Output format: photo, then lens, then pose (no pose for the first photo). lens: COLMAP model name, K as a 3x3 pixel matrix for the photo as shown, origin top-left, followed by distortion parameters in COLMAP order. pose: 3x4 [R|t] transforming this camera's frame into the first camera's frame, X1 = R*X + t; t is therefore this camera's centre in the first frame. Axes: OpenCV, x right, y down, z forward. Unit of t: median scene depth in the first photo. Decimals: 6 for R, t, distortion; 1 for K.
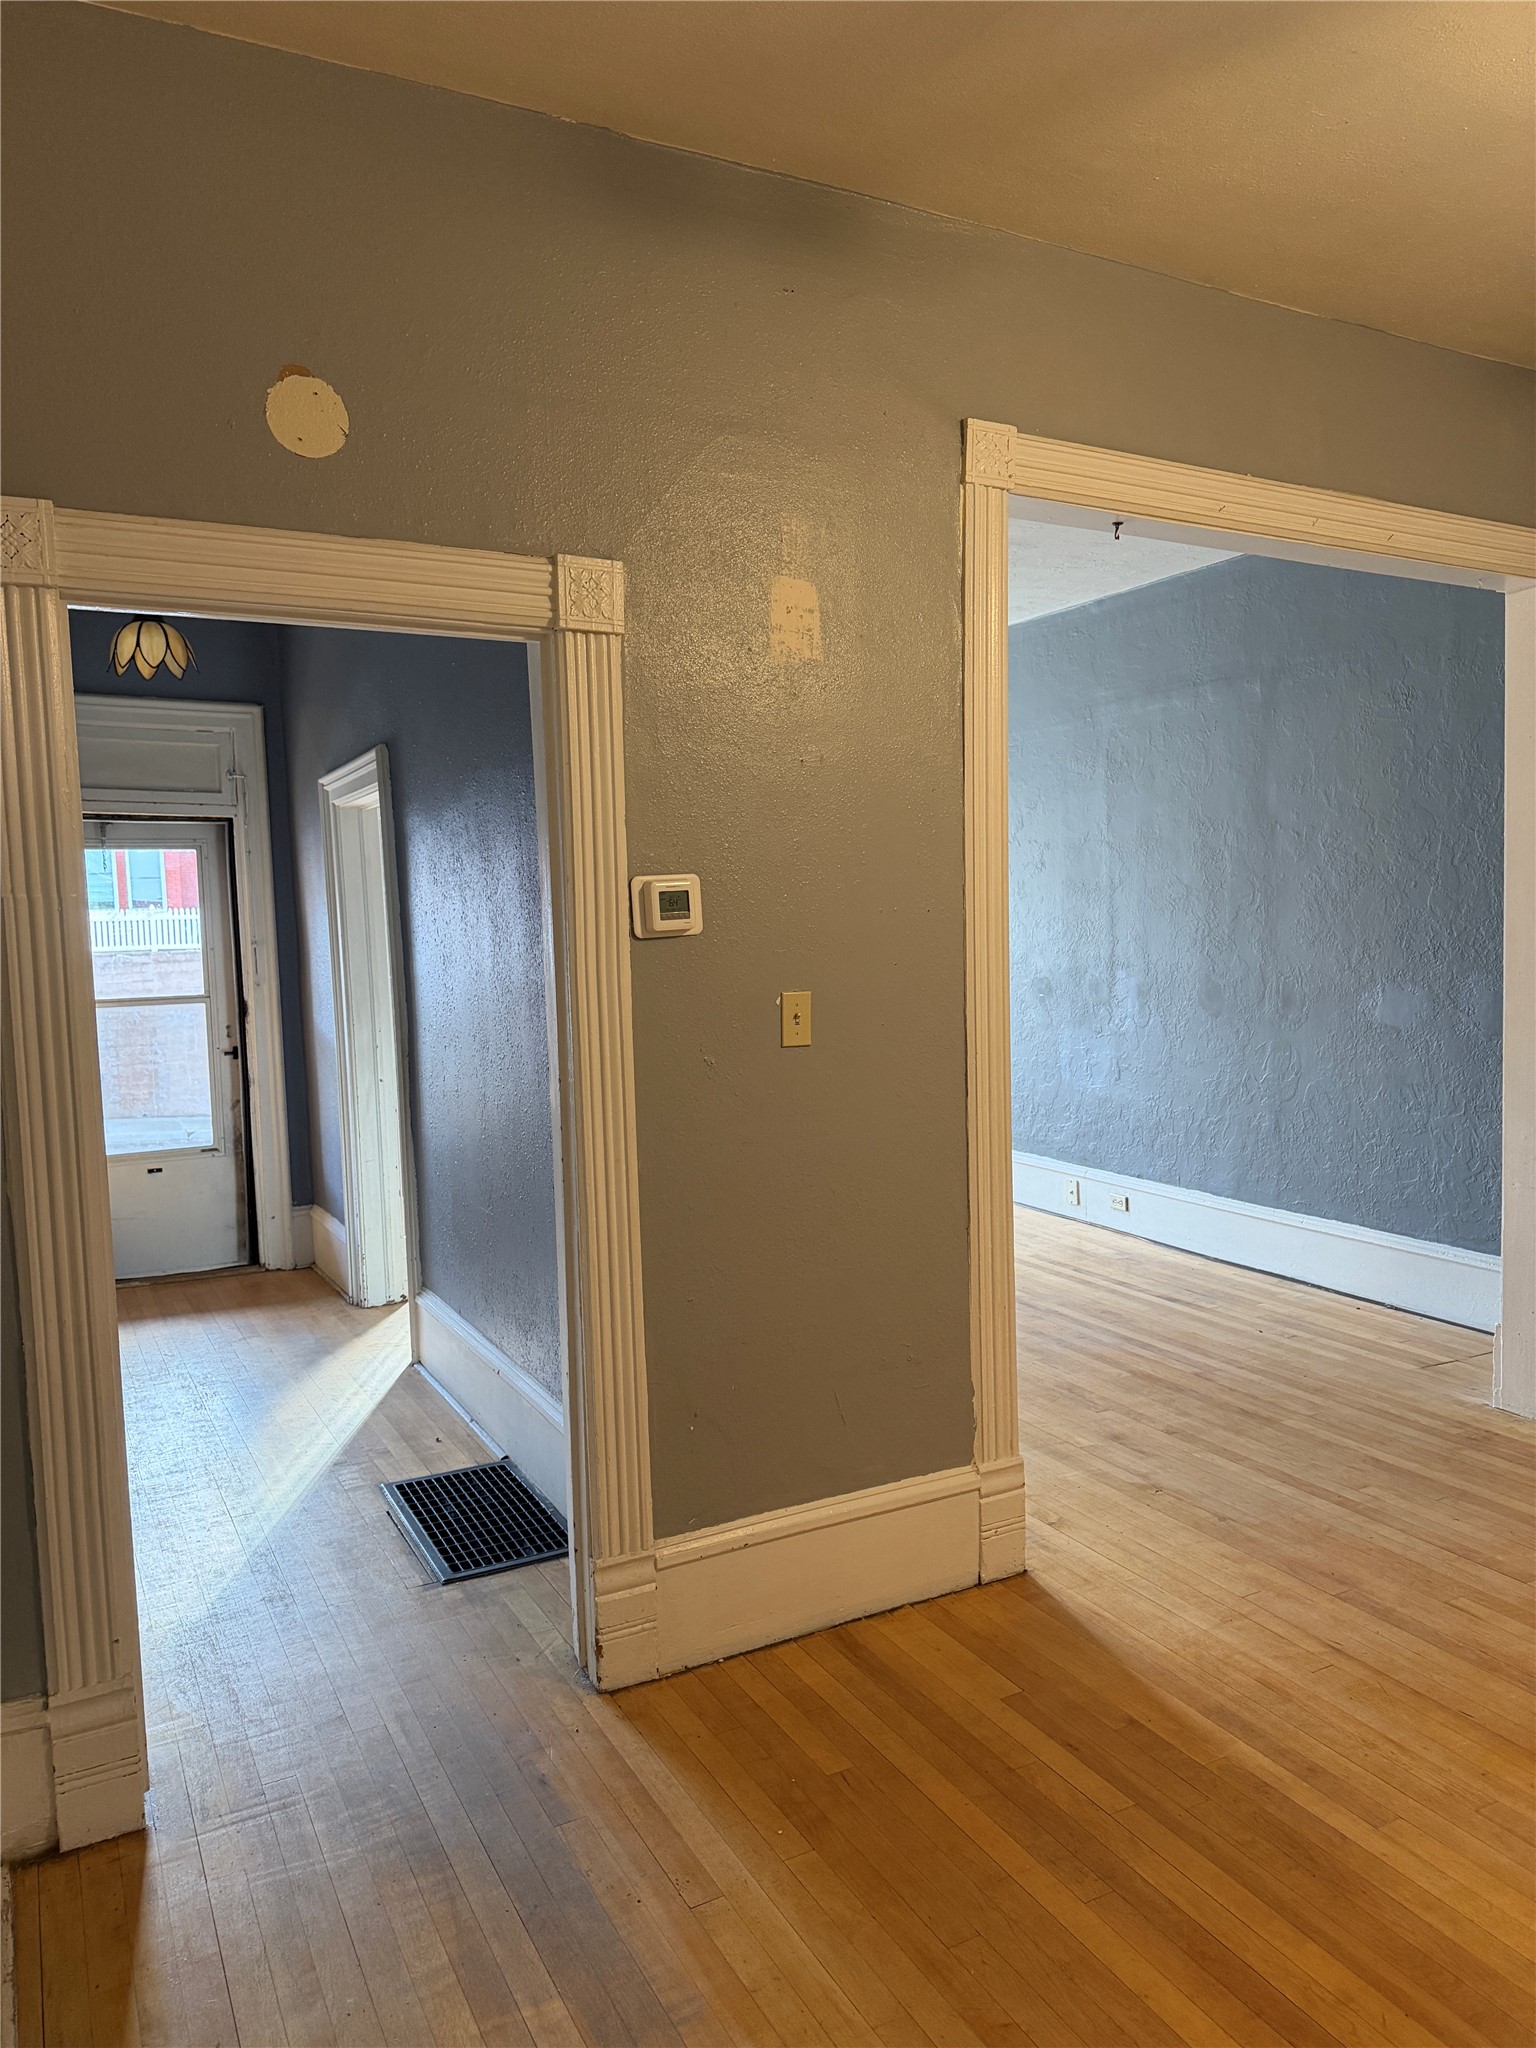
lens RADIAL K [[1424.7, 0, 749.8], [0, 1424.7, 1037.6], [0, 0, 1]] dist [0.027857, -0.014093]
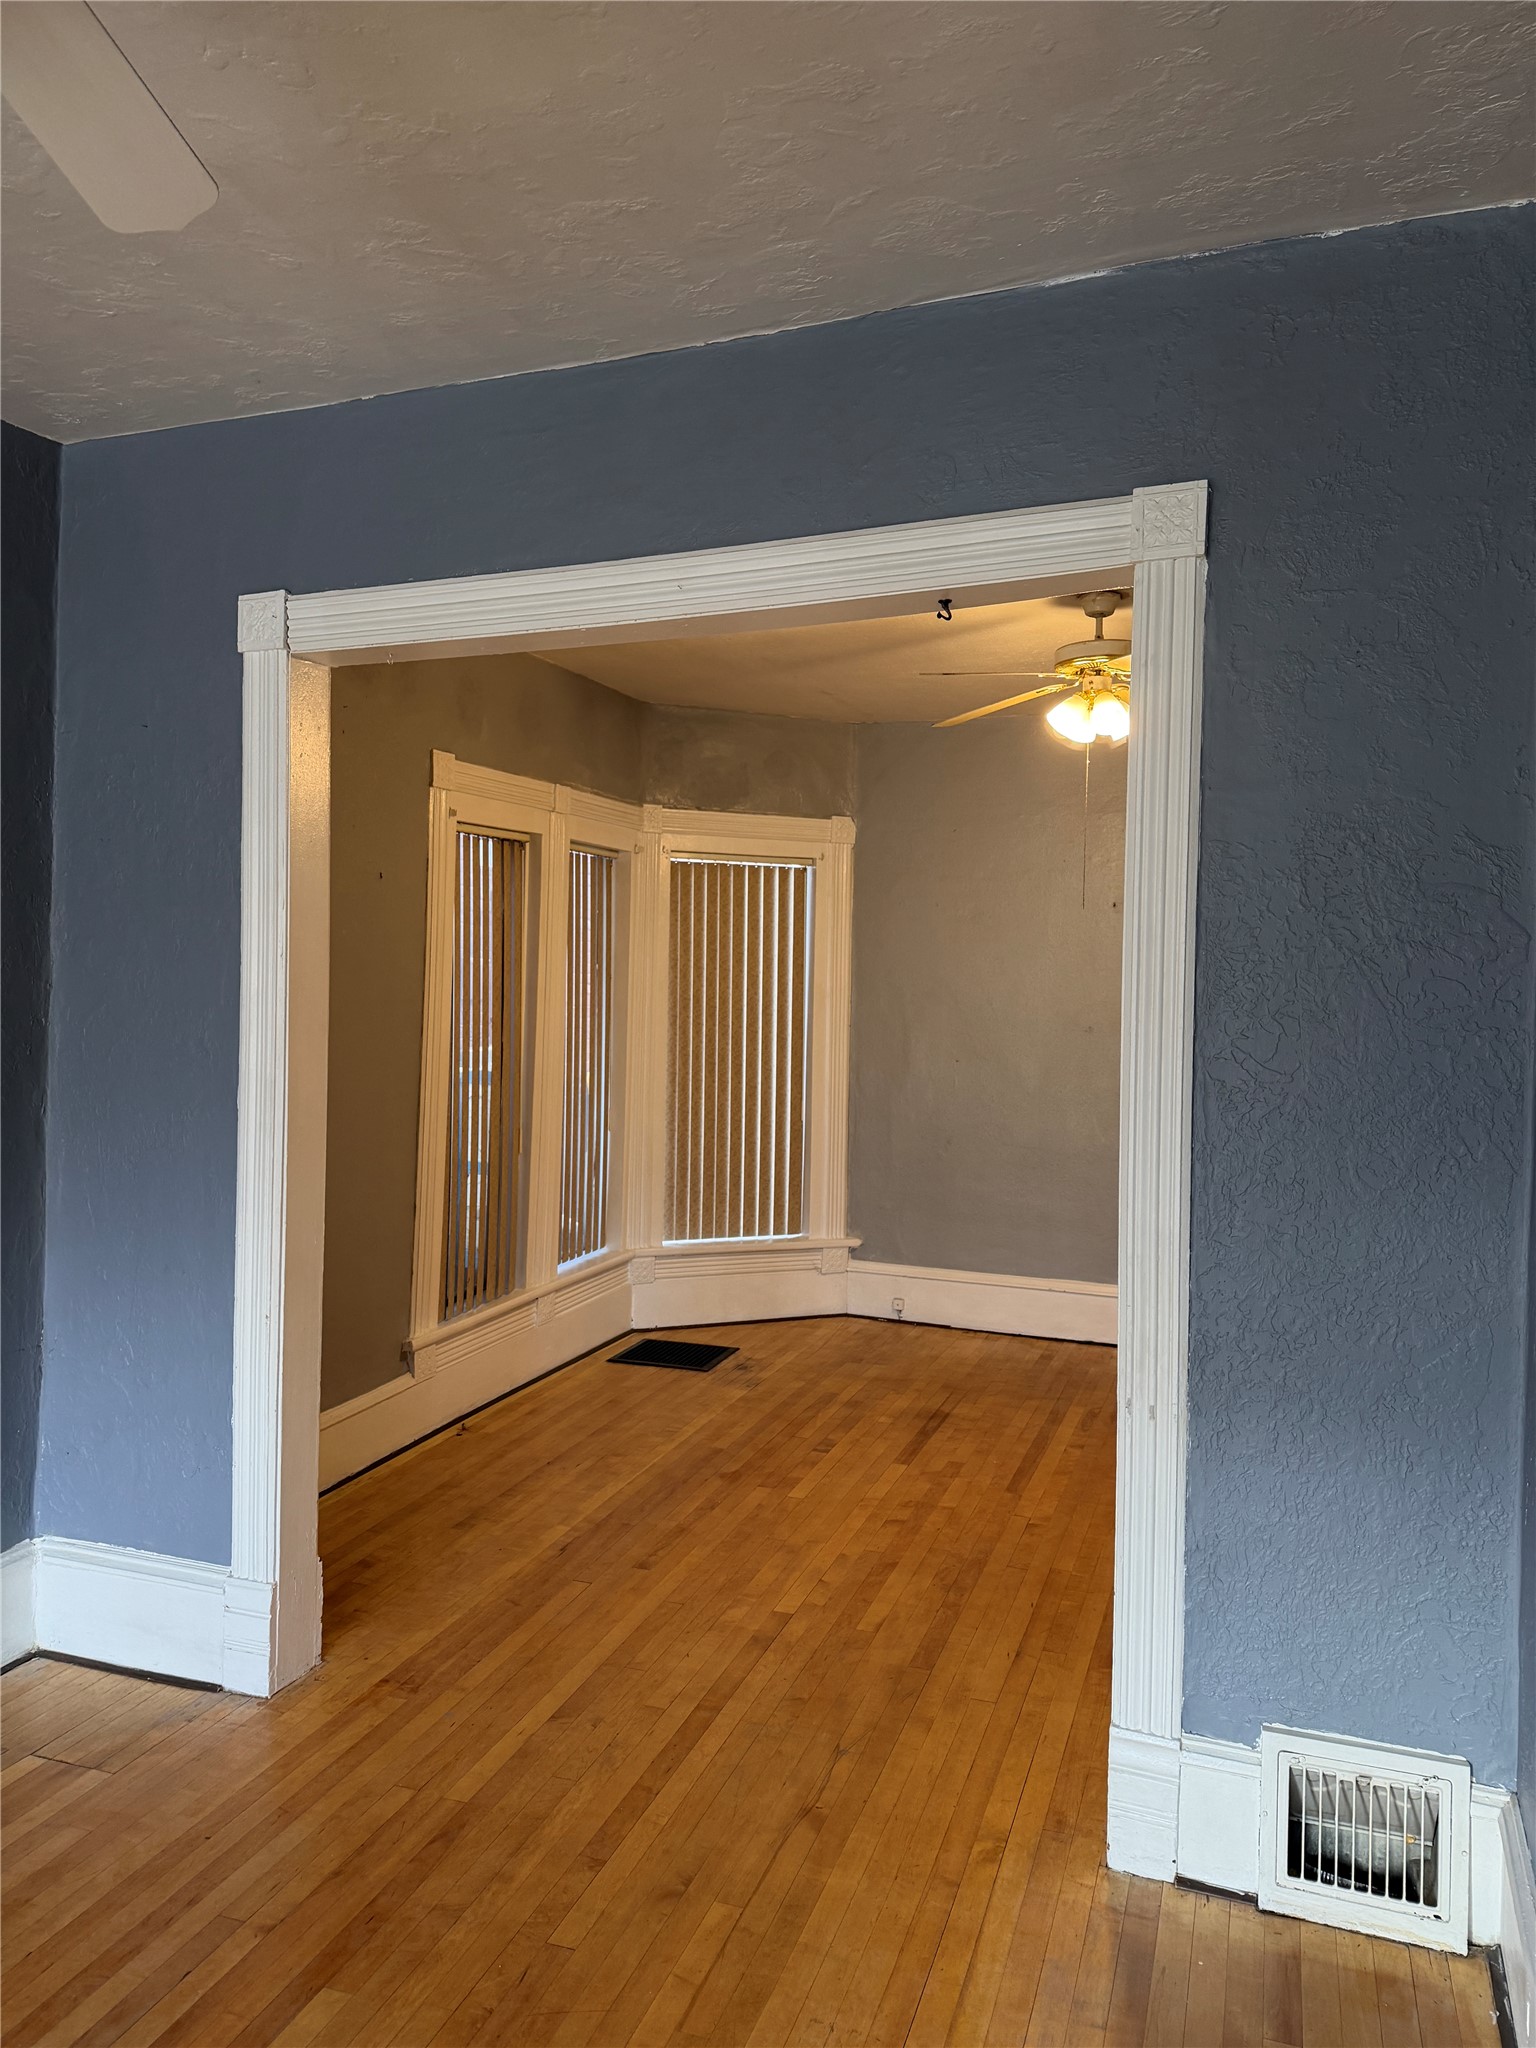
lens RADIAL K [[1464.6, 0, 783.8], [0, 1464.6, 1003.9], [0, 0, 1]] dist [0.070175, -0.038726]
pose [[-0.684992, 0.015634, 0.728383, -0.206091], [0.081487, 0.995141, 0.055273, -0.109404], [-0.723979, 0.097215, -0.682937, 1.104548]]
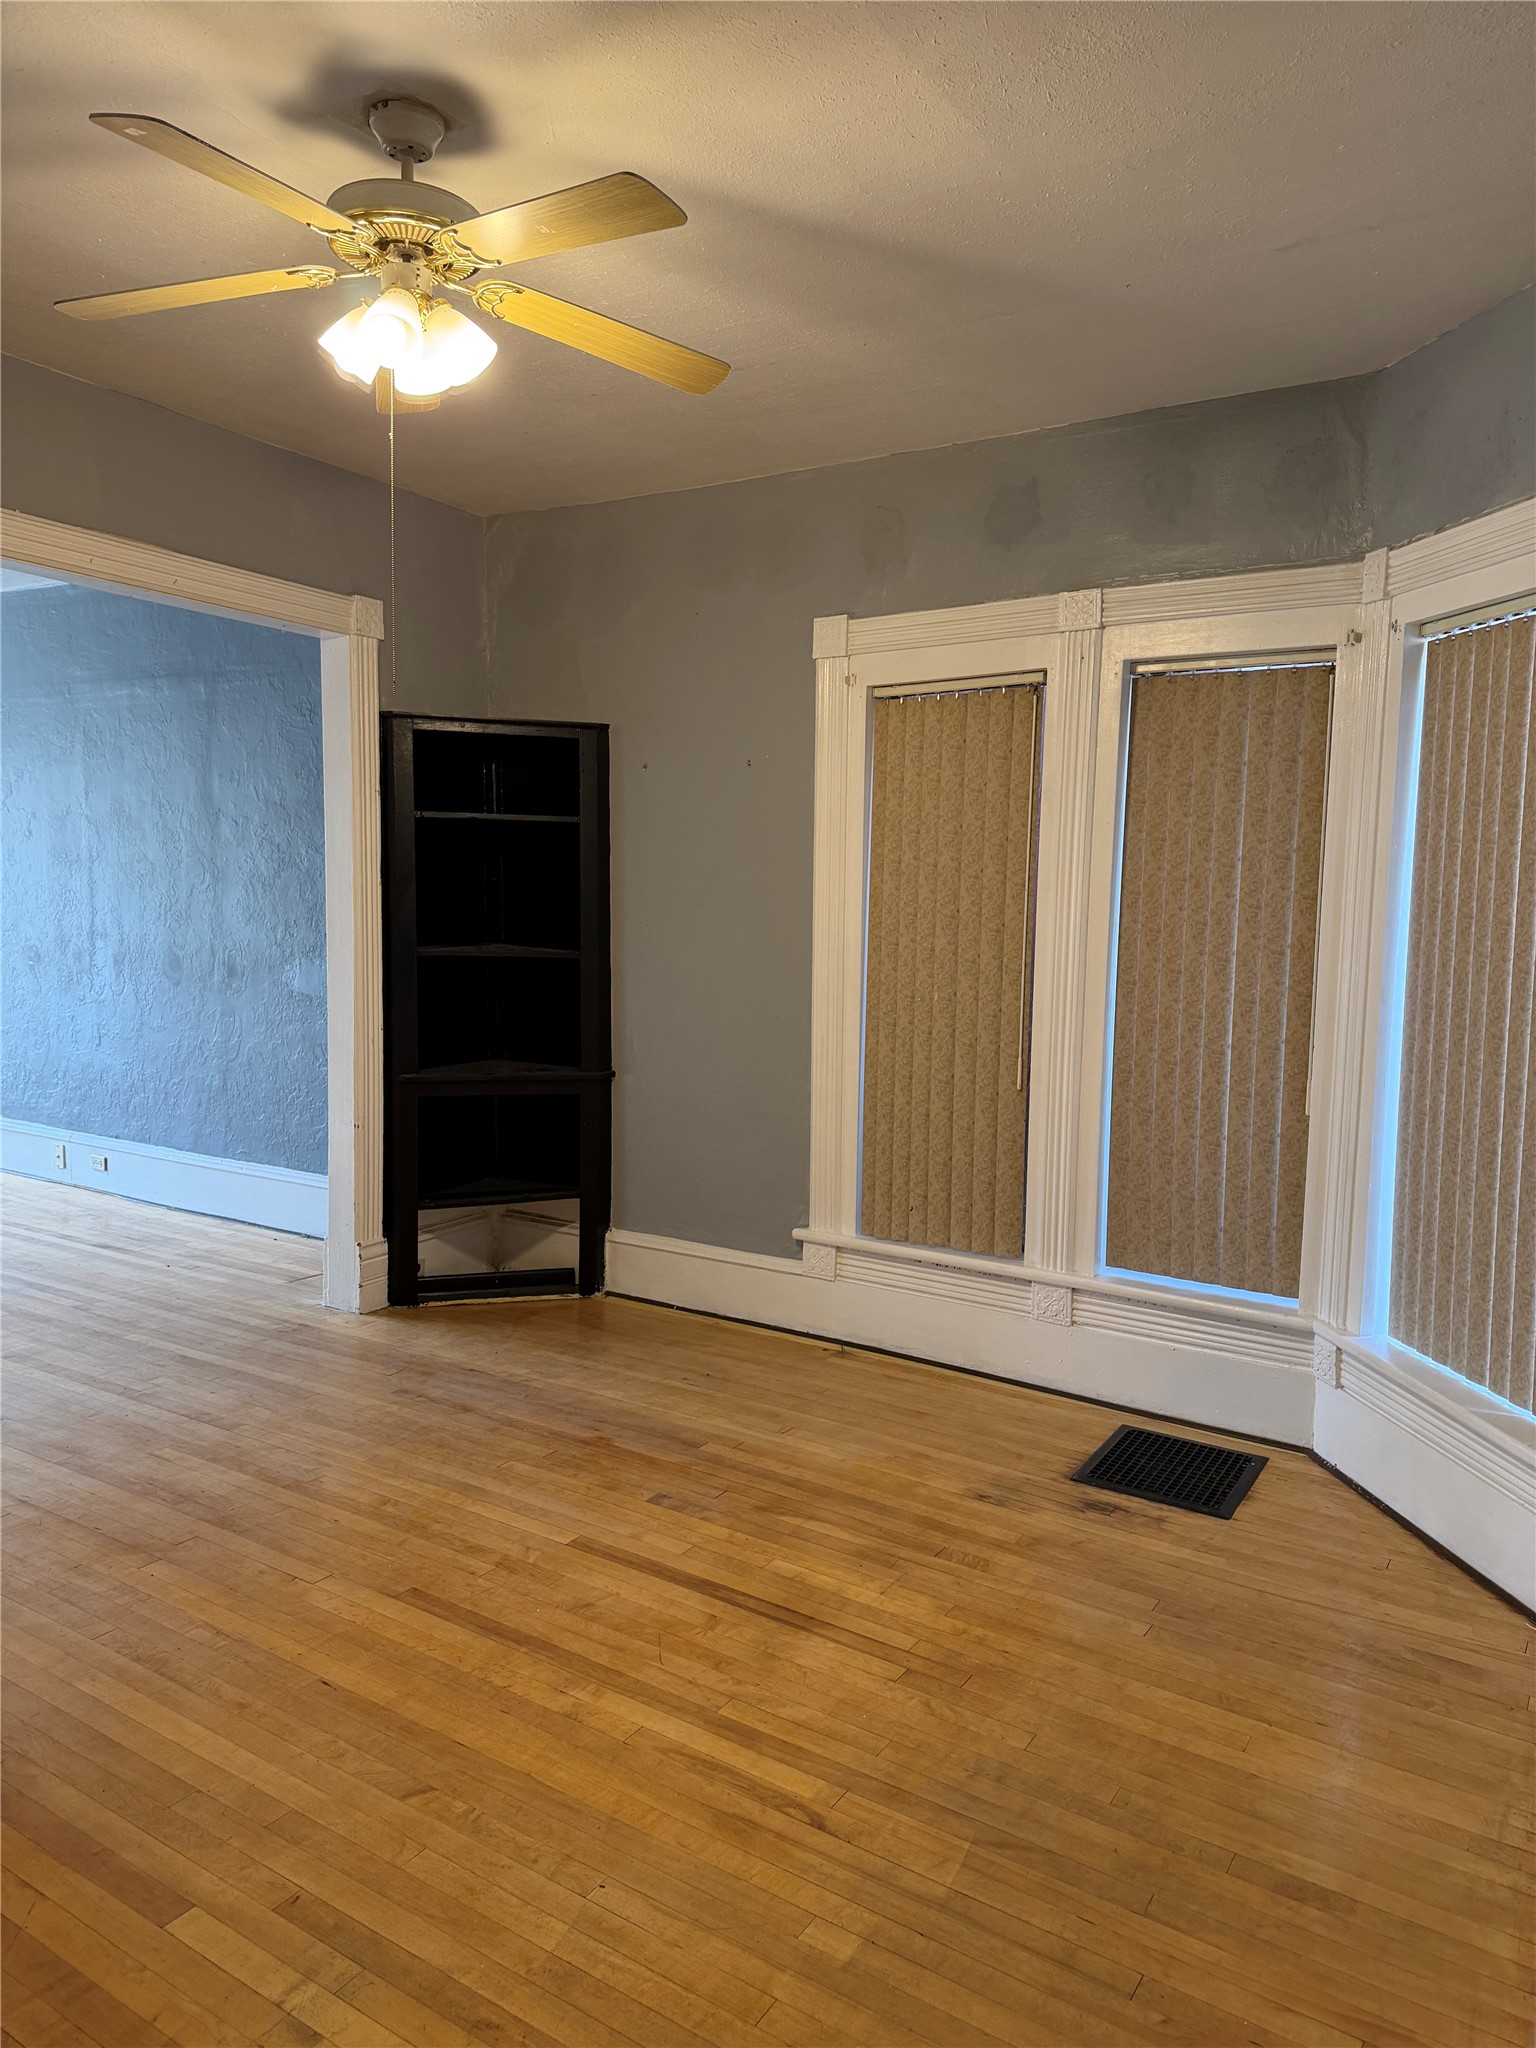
lens RADIAL K [[1464.6, 0, 733.4], [0, 1464.6, 1011.7], [0, 0, 1]] dist [0.070175, -0.038726]
pose [[0.877461, 0.003331, 0.479637, 0.189444], [-0.002119, 0.999993, -0.003068, 0.009678], [-0.479644, 0.001676, 0.877462, -0.223839]]
